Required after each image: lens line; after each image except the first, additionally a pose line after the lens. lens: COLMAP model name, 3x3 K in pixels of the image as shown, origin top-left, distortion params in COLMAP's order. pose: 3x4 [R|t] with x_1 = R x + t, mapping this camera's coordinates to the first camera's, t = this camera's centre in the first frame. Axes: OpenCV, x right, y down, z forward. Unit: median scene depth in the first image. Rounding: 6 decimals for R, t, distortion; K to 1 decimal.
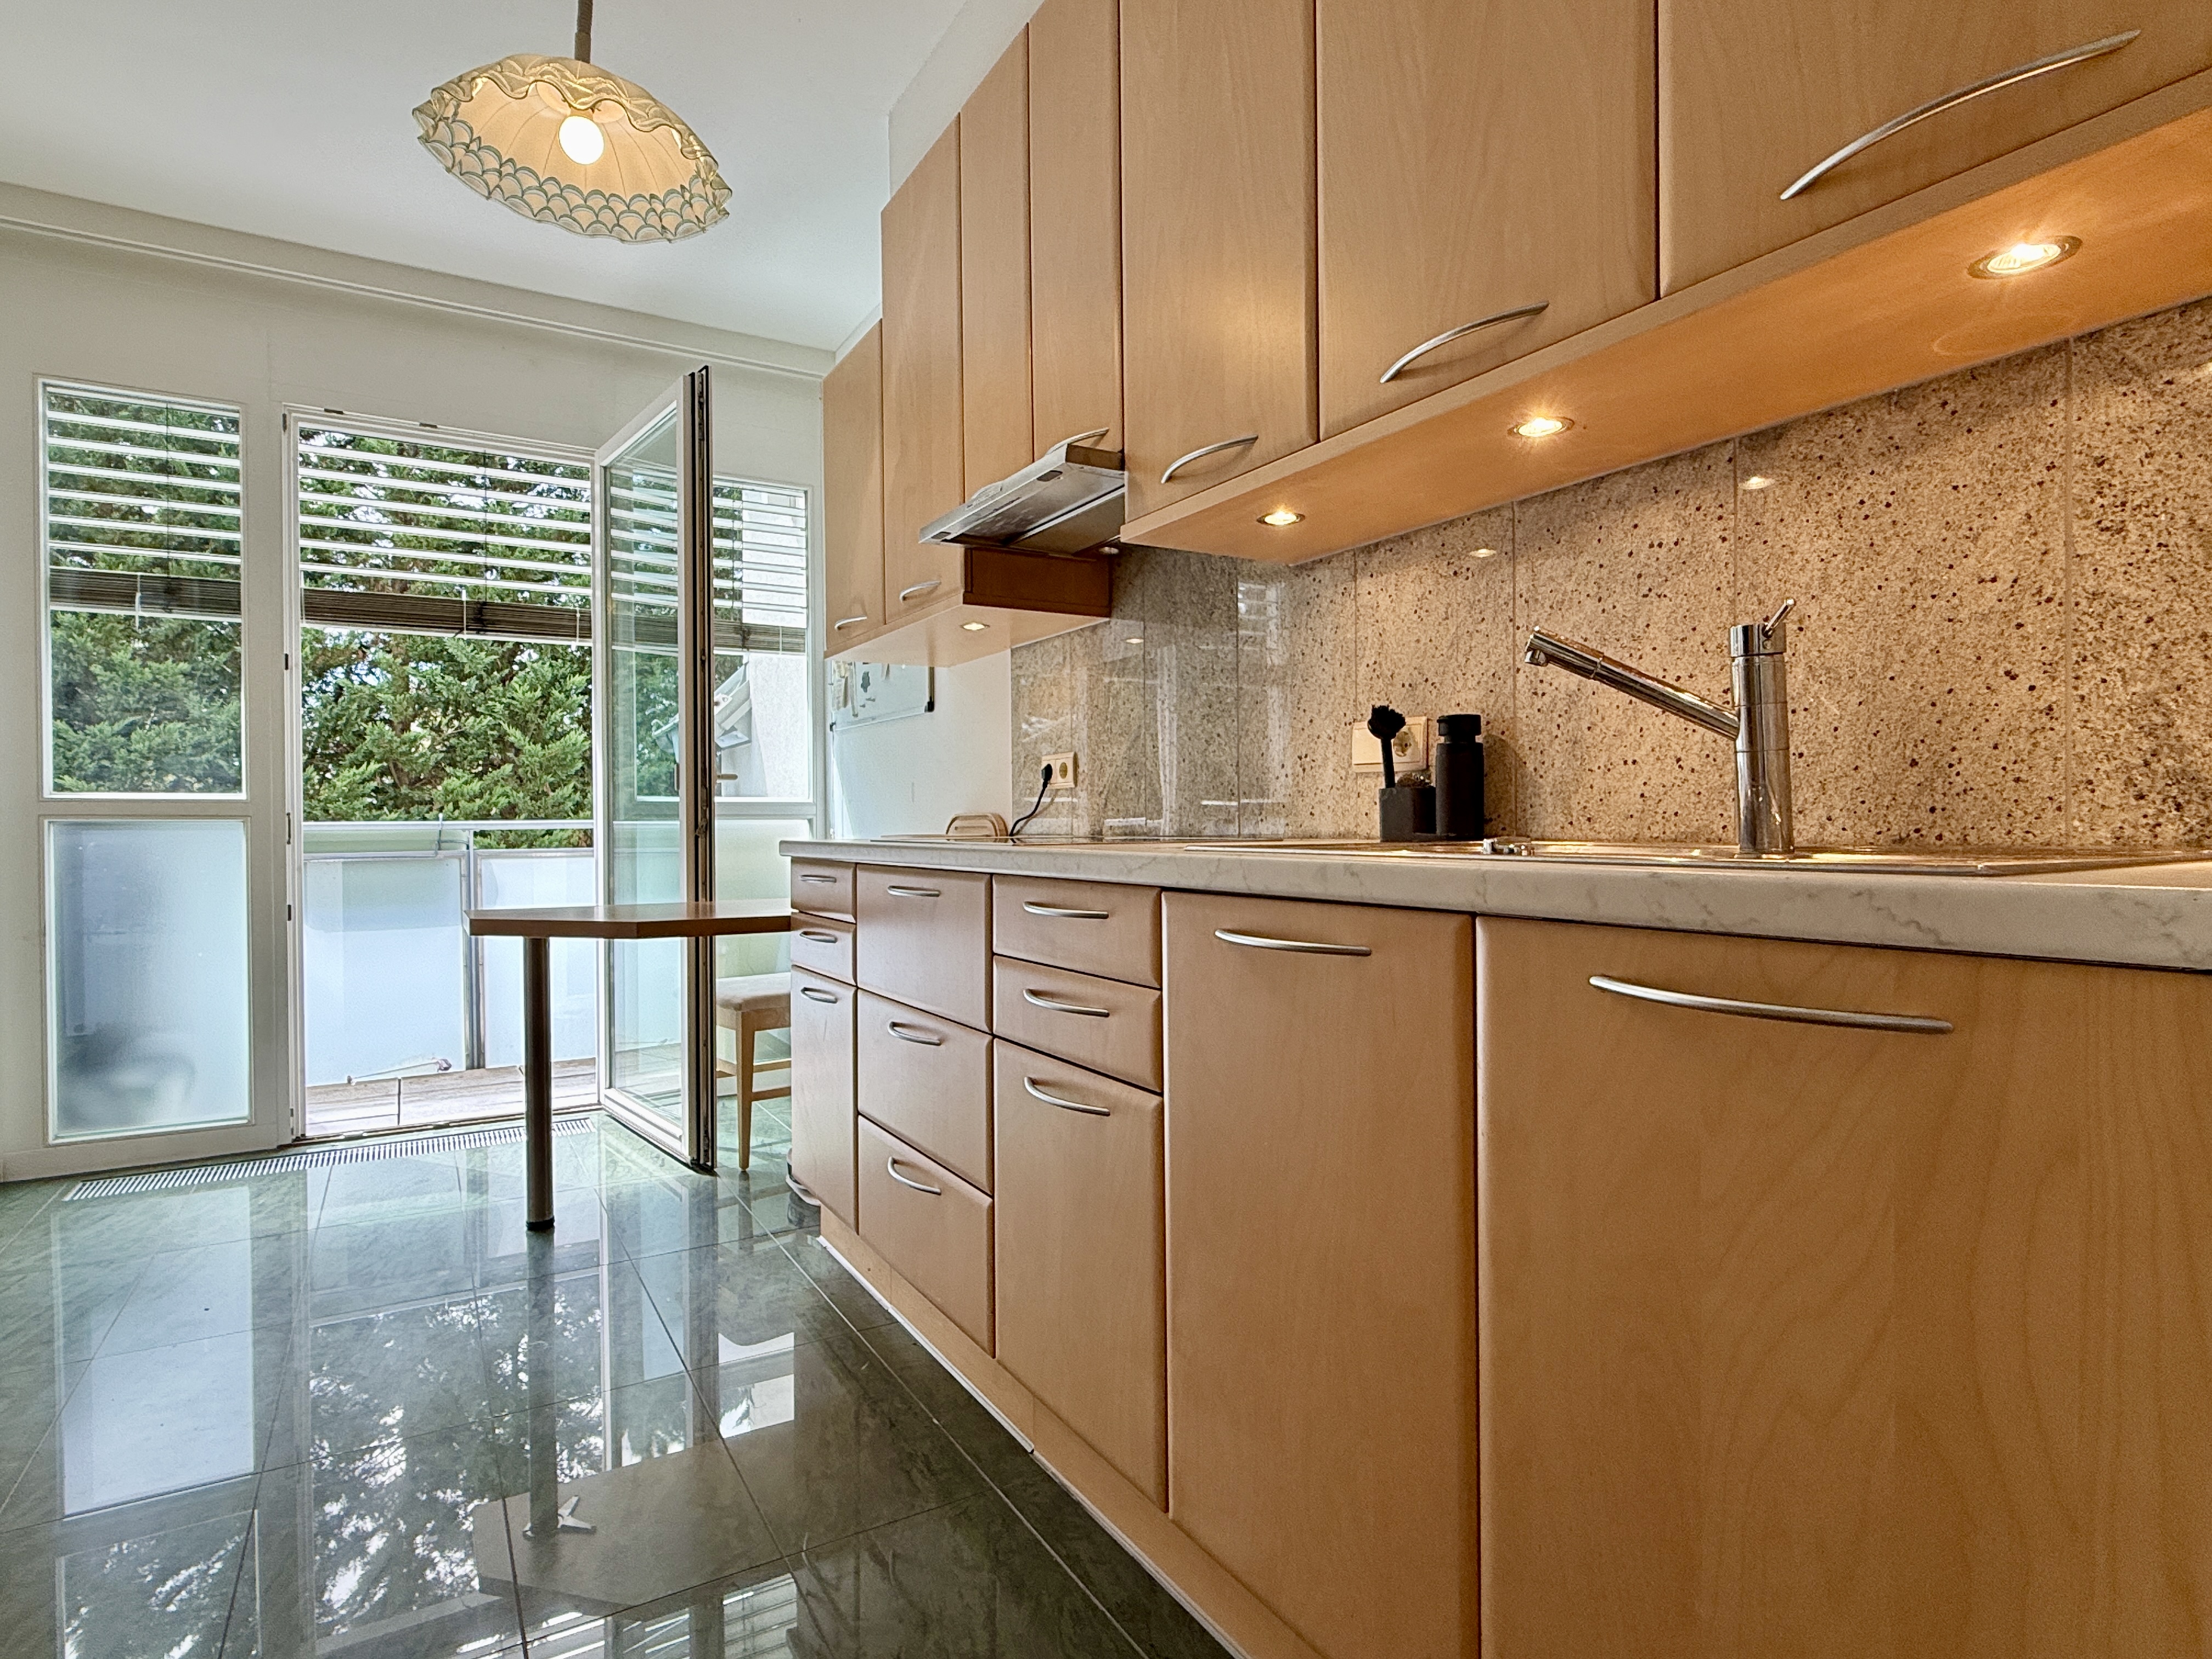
lens RADIAL K [[1178.9, 0, 1100.1], [0, 1178.9, 857.8], [0, 0, 1]] dist [0.000948, -0.000954]
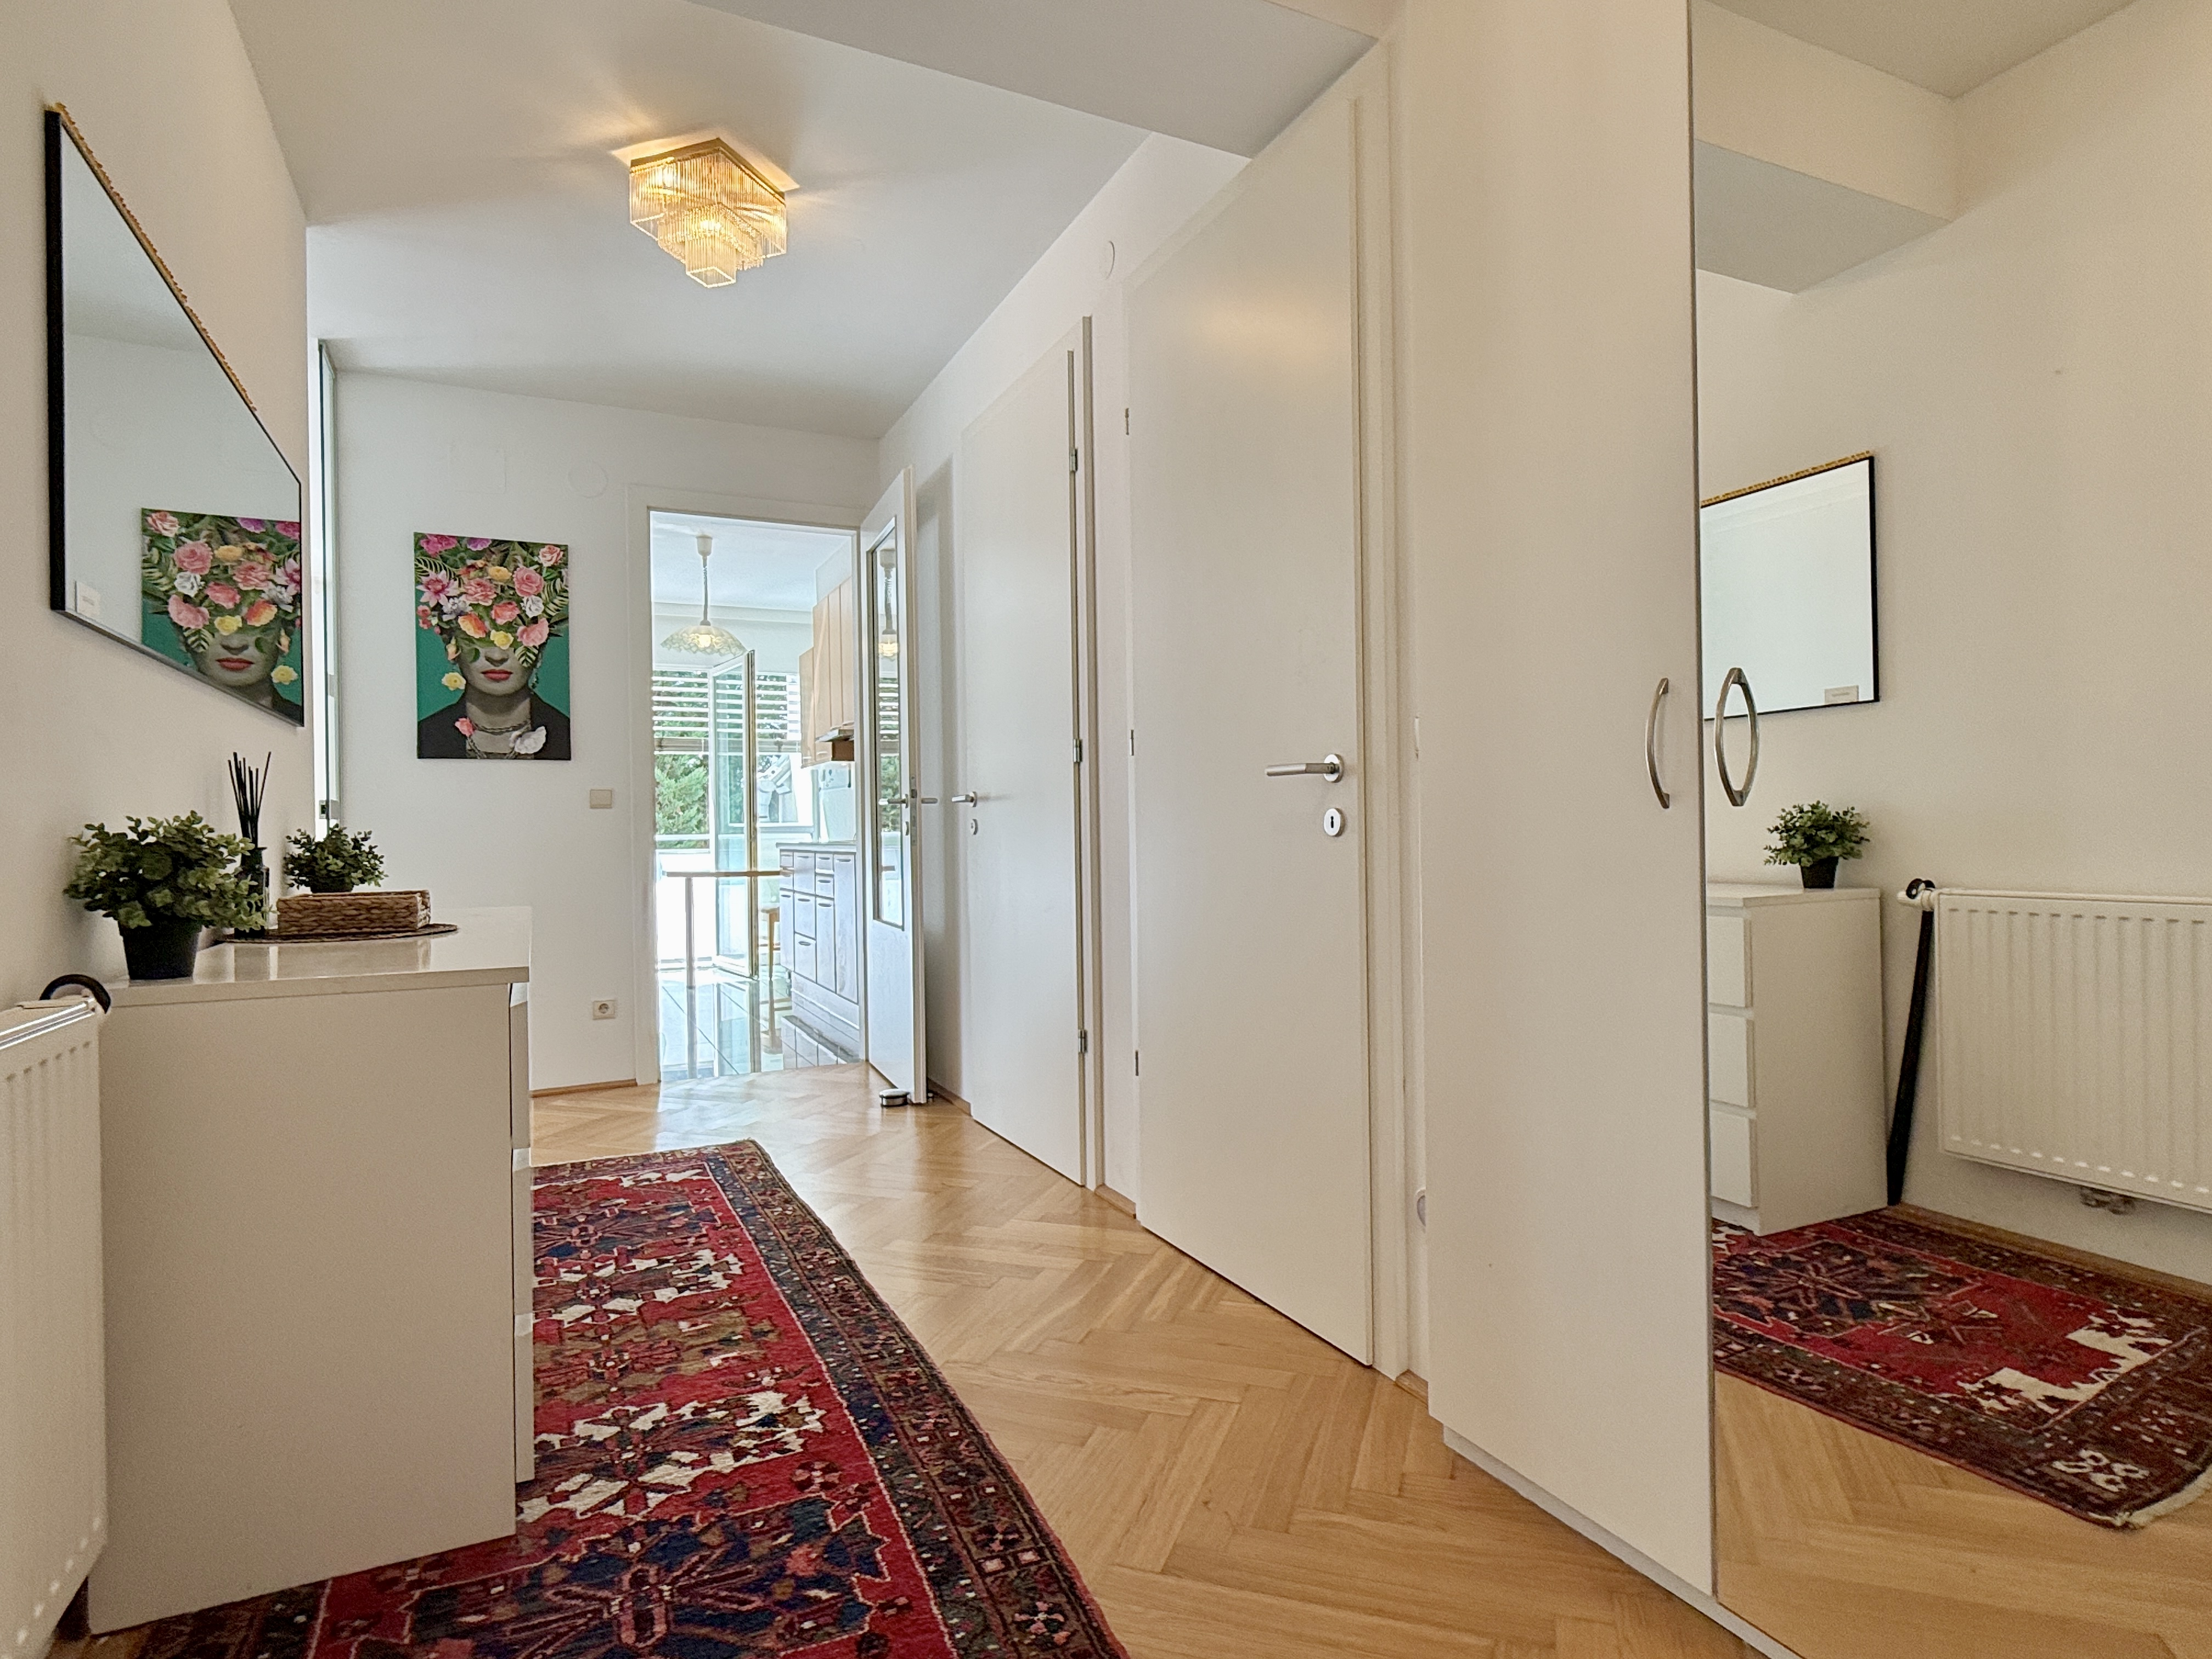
lens RADIAL K [[1216.1, 0, 1106.0], [0, 1216.1, 829.5], [0, 0, 1]] dist [0.000642, 0.000023]
pose [[0.995788, -0.007734, -0.091359, 0.583390], [0.005029, 0.999543, -0.029794, 0.033274], [0.091548, 0.029209, 0.995372, -1.348271]]
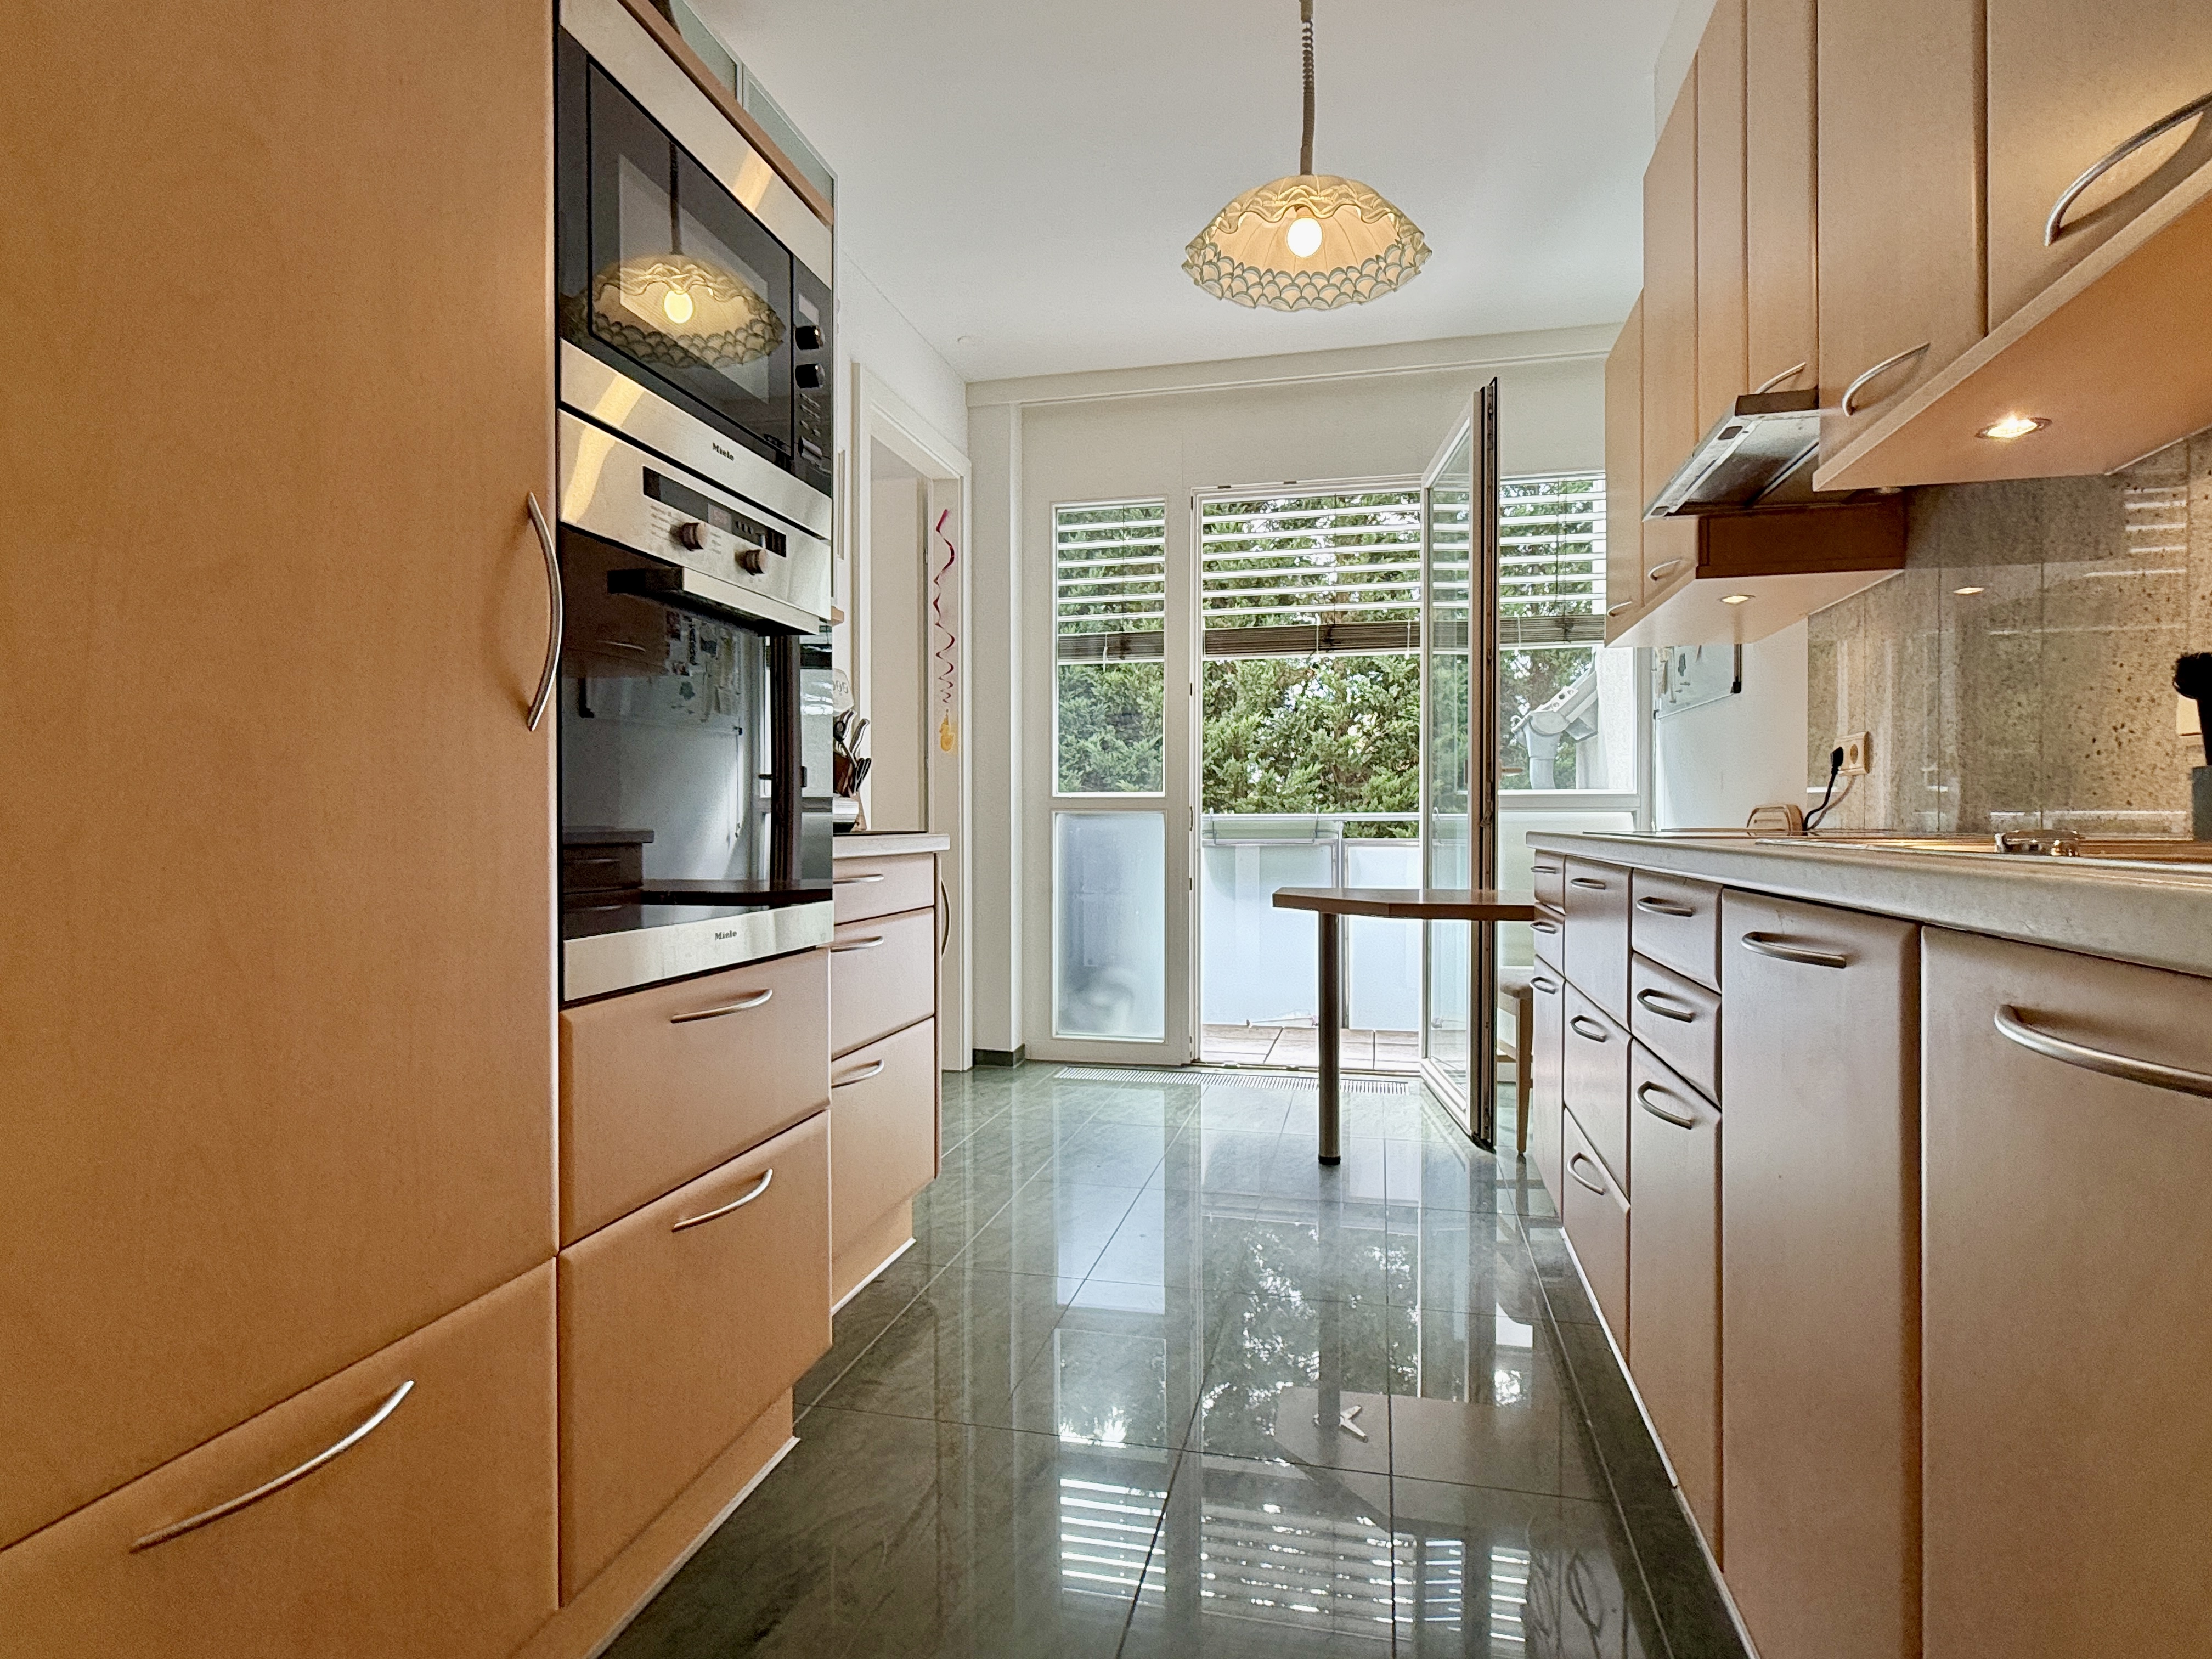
lens RADIAL K [[1178.9, 0, 1100.1], [0, 1178.9, 857.8], [0, 0, 1]] dist [0.000948, -0.000954]
pose [[0.720734, 0.027049, -0.692684, 0.139183], [-0.022931, 0.999622, 0.015174, 0.000853], [0.692833, 0.004948, 0.721081, 0.004130]]
